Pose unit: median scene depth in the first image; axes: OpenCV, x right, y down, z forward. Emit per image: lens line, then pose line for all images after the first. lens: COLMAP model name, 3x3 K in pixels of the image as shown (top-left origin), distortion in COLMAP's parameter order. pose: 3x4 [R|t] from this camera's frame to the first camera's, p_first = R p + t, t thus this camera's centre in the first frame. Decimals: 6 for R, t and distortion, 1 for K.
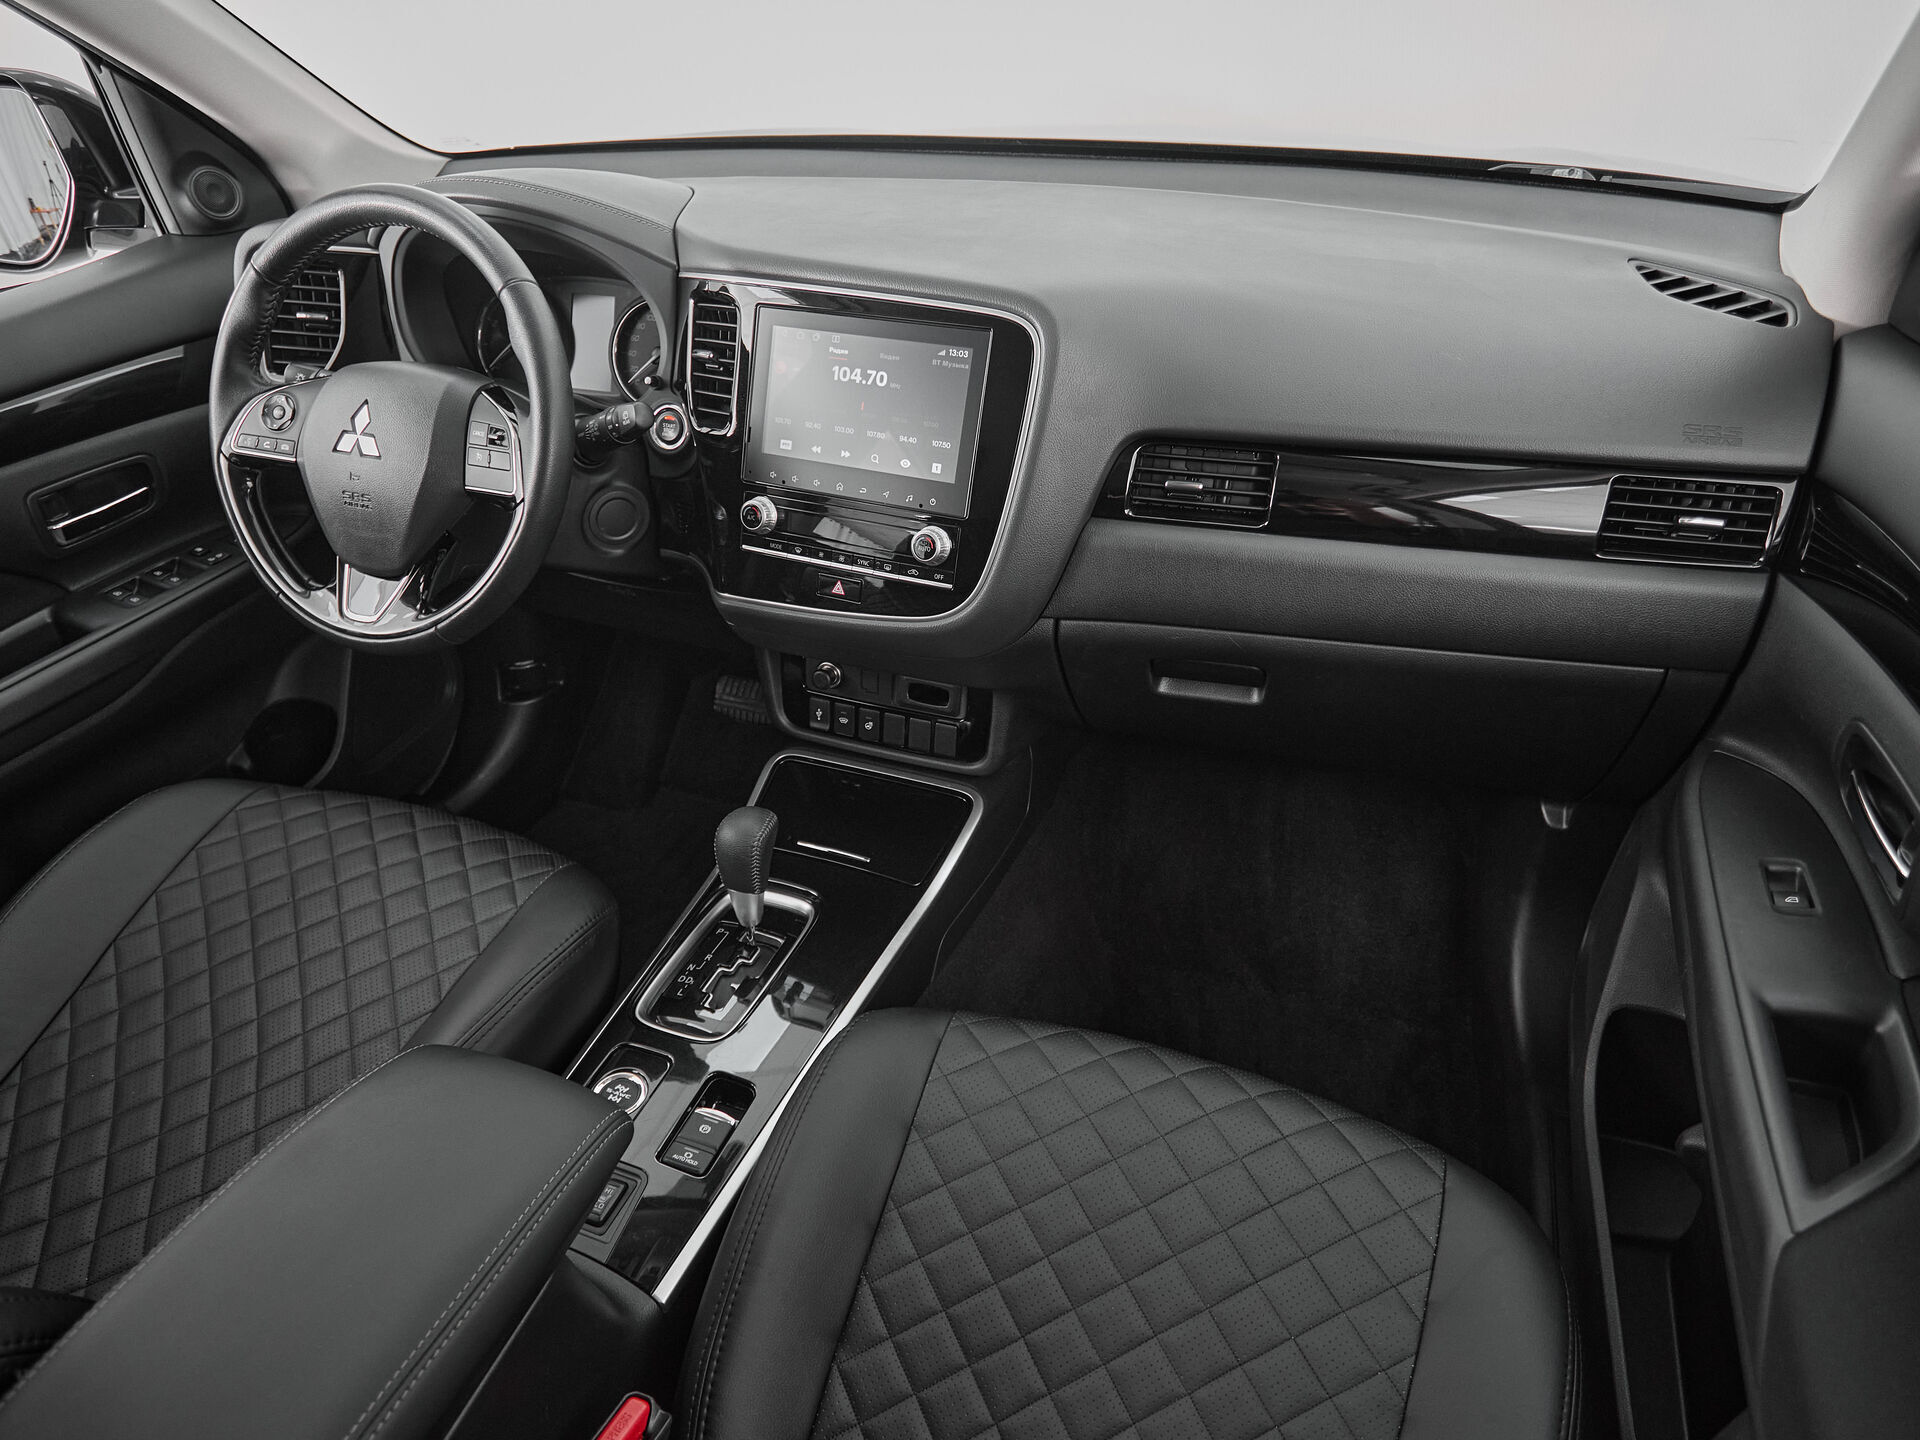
lens RADIAL K [[1133.6, 0, 953.7], [0, 1133.6, 771.4], [0, 0, 1]] dist [0.001752, -0.003116]
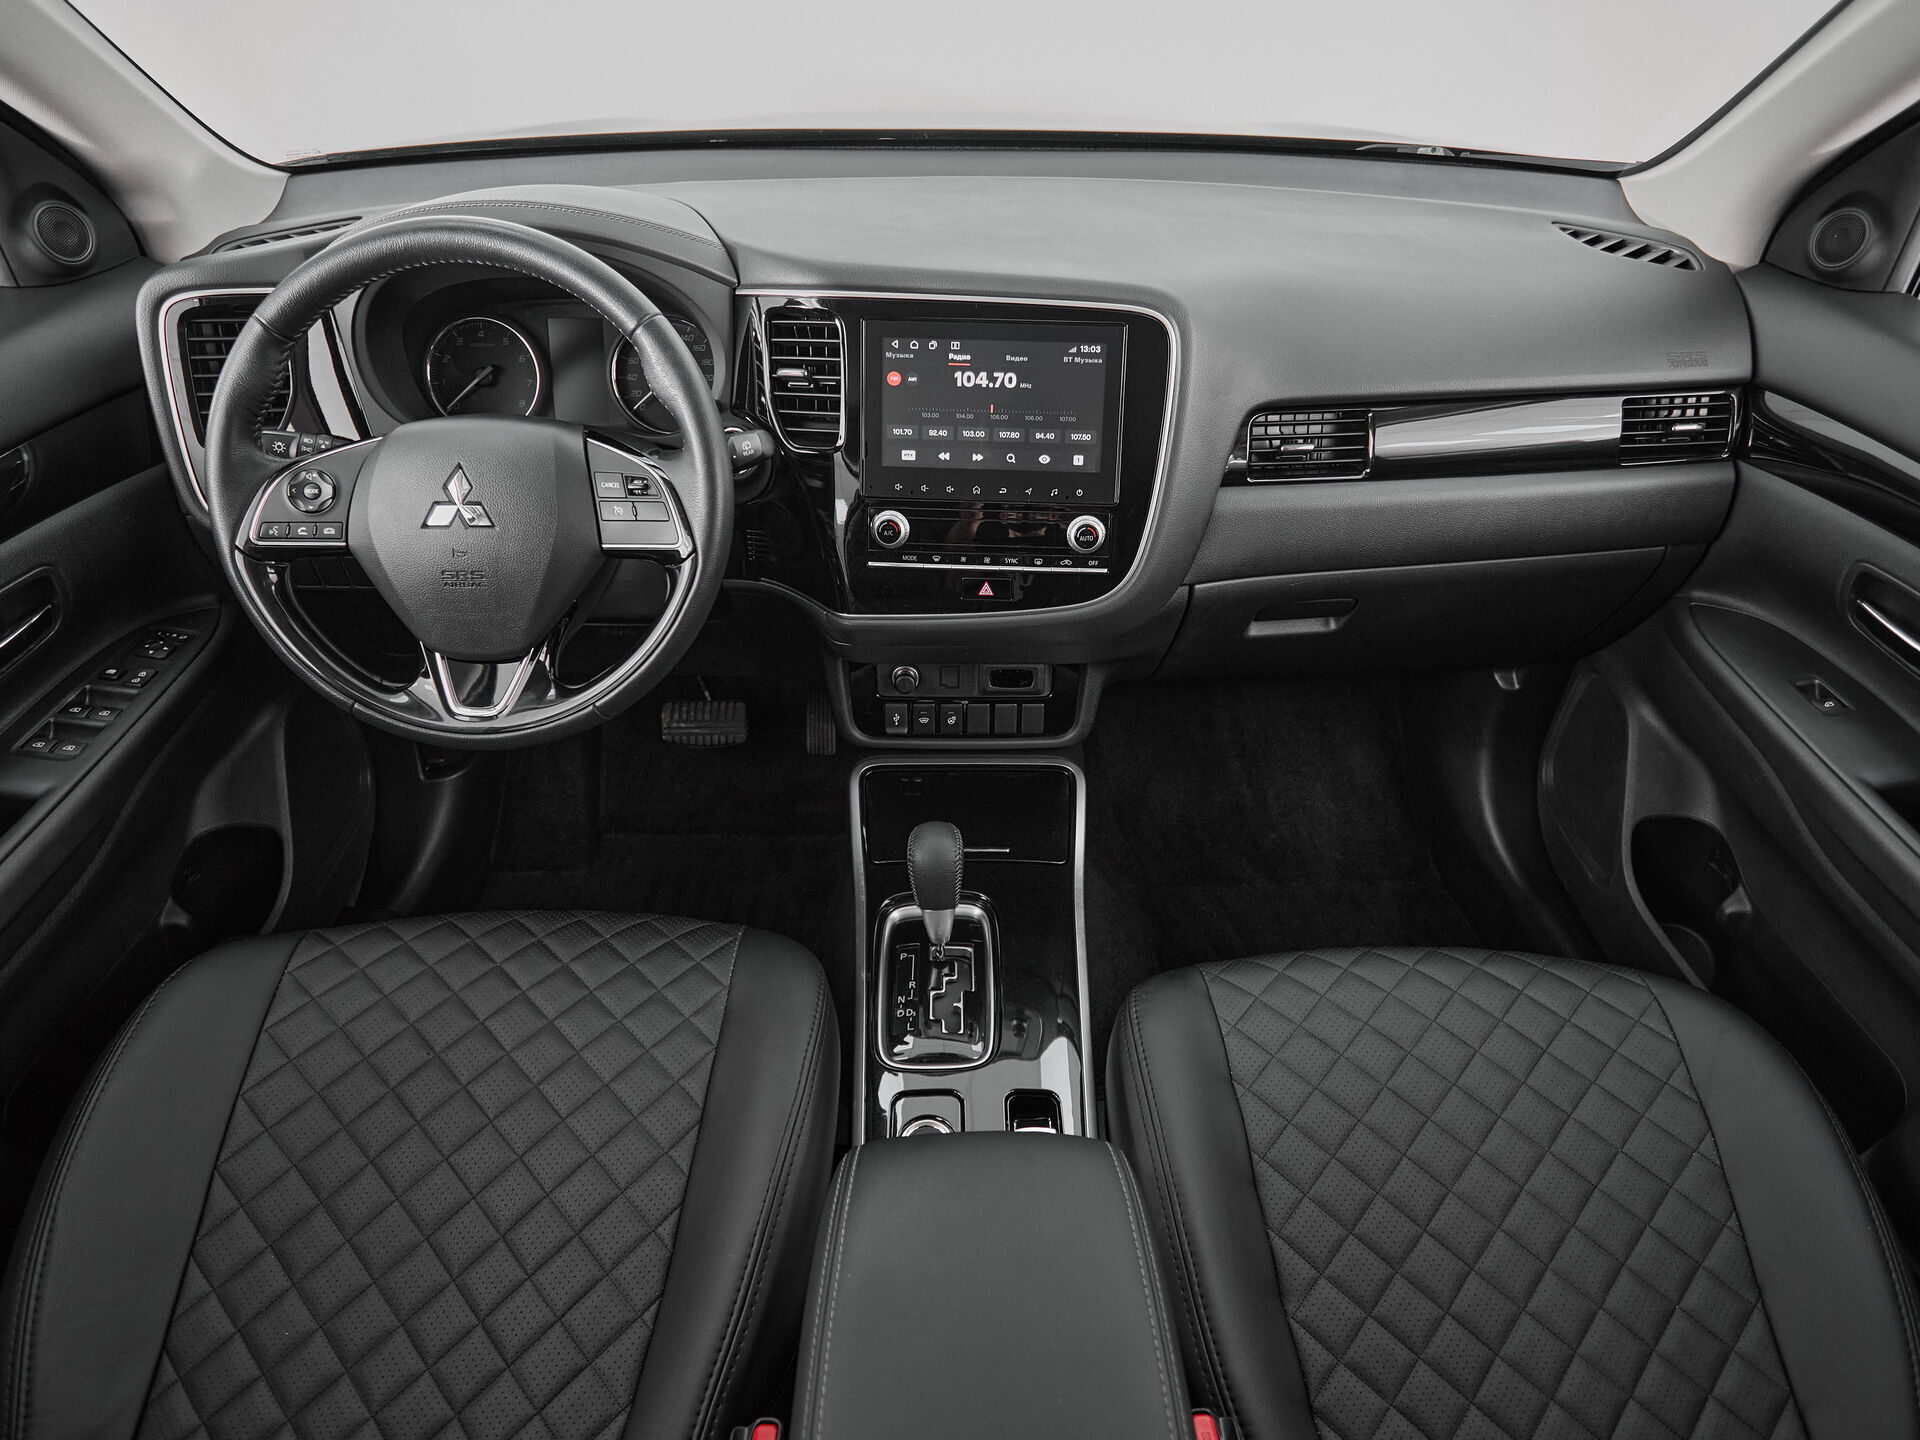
lens RADIAL K [[1115.9, 0, 971.1], [0, 1115.9, 711.6], [0, 0, 1]] dist [0.001224, -0.001256]
pose [[0.926581, -0.196154, 0.320893, -0.442695], [0.199495, 0.979634, 0.022784, -0.079143], [-0.318827, 0.042905, 0.946841, 0.071058]]
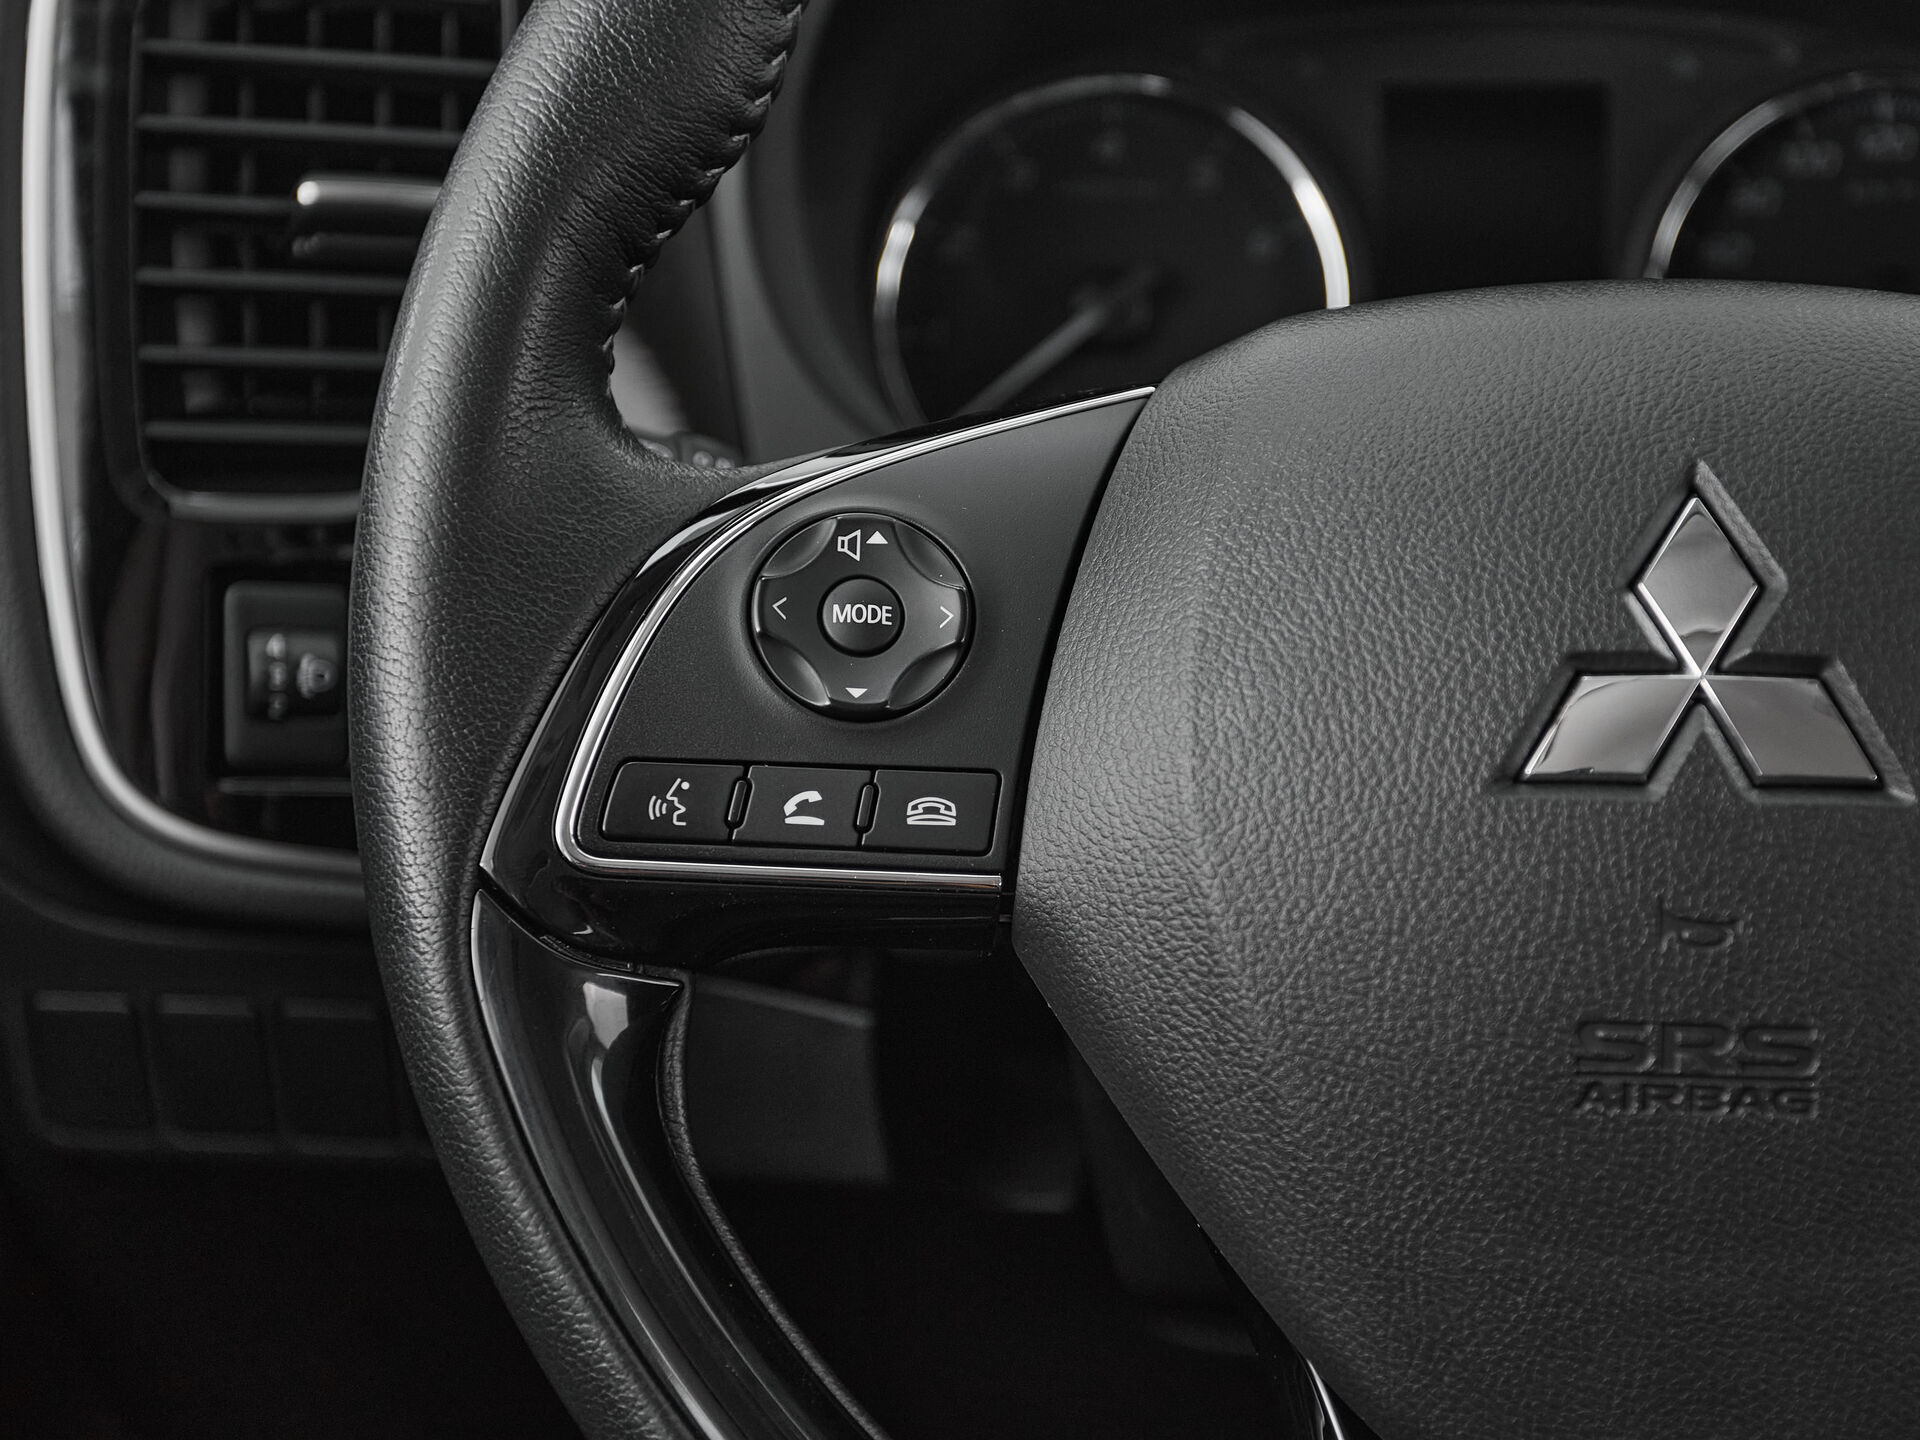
lens RADIAL K [[3168.6, 0, 960.5], [0, 3168.6, 826.1], [0, 0, 1]] dist [0.024098, 0.059733]
pose [[0.959117, -0.092057, 0.267620, -0.711306], [0.160957, 0.955225, -0.248268, -0.171036], [-0.232782, 0.281194, 0.930990, 0.577431]]
